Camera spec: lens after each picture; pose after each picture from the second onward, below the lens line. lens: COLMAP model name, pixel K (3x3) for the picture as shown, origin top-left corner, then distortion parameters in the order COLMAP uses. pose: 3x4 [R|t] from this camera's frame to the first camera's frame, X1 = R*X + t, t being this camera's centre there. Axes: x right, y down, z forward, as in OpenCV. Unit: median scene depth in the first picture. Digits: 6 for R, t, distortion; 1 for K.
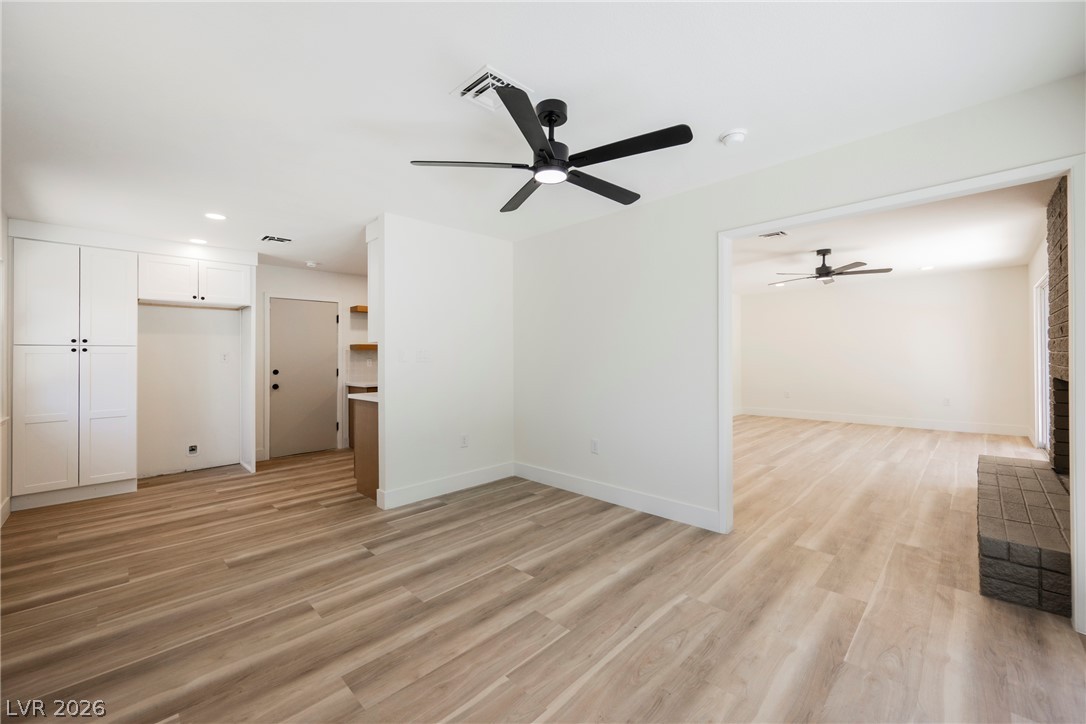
lens RADIAL K [[429.7, 0, 543.0], [0, 429.7, 362.0], [0, 0, 1]] dist [0.012369, -0.000124]
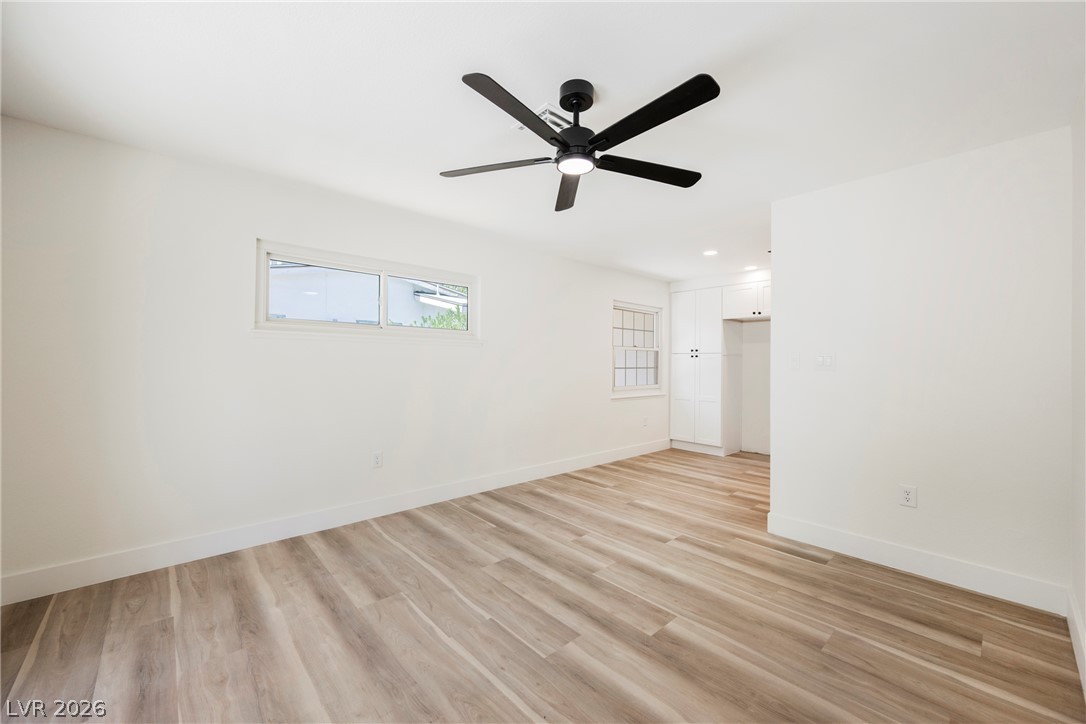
lens RADIAL K [[423.2, 0, 545.0], [0, 423.2, 359.6], [0, 0, 1]] dist [-0.001406, 0.000399]
pose [[-0.044436, 0.001449, -0.999011, 0.689458], [-0.017615, 0.999842, 0.002234, -0.013178], [0.998857, 0.017697, -0.044403, 0.735592]]
